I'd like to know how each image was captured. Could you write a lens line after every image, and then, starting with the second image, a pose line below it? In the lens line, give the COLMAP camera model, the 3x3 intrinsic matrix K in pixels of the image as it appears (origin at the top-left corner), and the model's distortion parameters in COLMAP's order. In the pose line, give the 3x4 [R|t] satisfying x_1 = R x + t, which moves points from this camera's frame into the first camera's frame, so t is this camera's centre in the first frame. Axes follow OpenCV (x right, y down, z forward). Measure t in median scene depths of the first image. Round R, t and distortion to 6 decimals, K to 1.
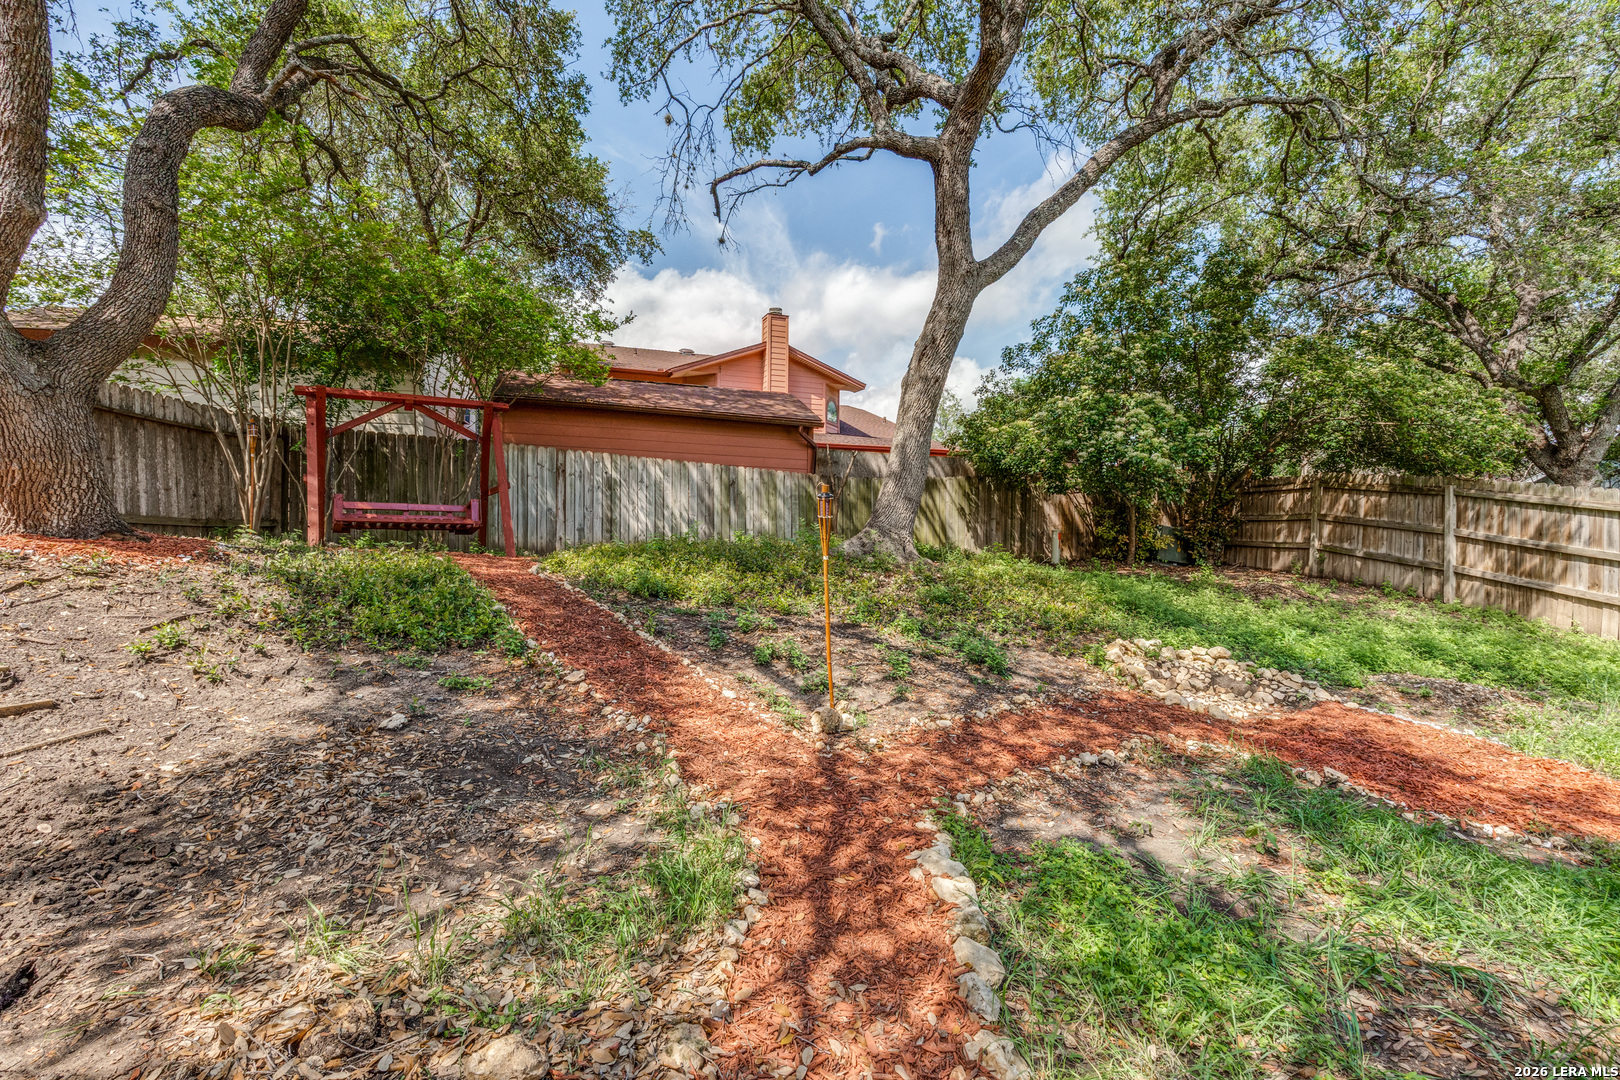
lens RADIAL K [[705.0, 0, 810.0], [0, 705.0, 540.0], [0, 0, 1]] dist [-0.002911, -0.000226]
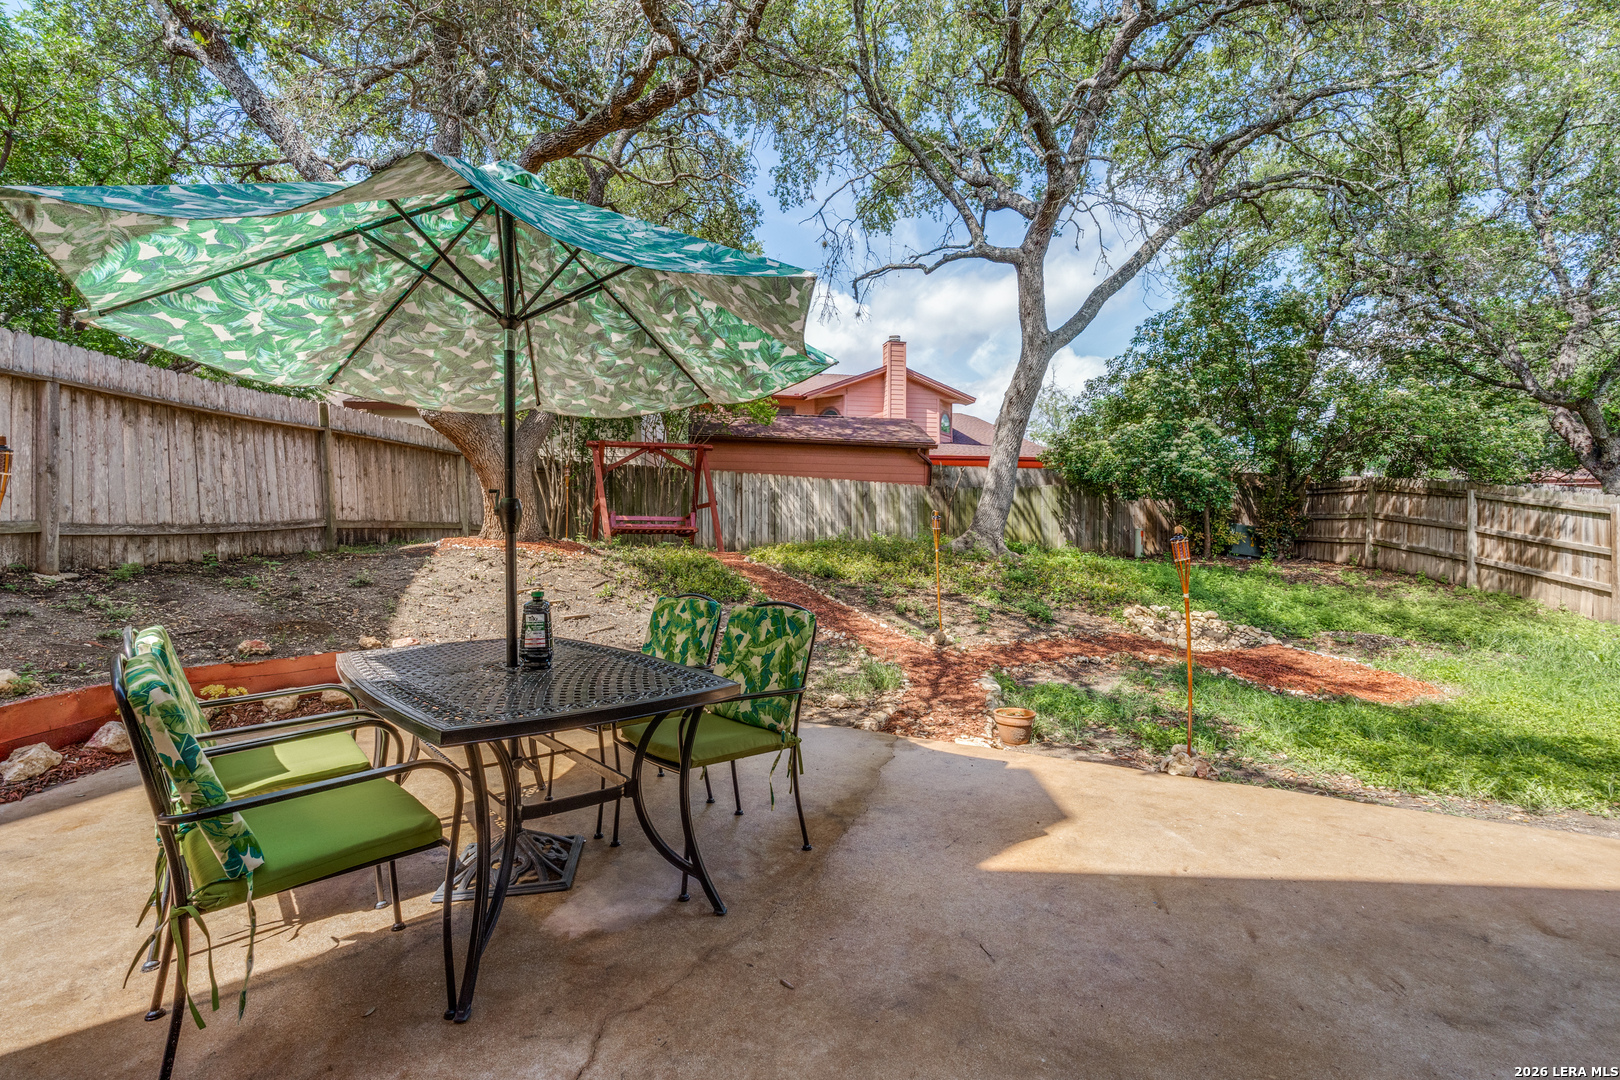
lens RADIAL K [[705.0, 0, 810.0], [0, 705.0, 540.0], [0, 0, 1]] dist [-0.002911, -0.000226]
pose [[0.986809, -0.006416, -0.161760, -0.003228], [0.007133, 0.999967, 0.003848, -0.005150], [0.161730, -0.004951, 0.986823, -0.390111]]
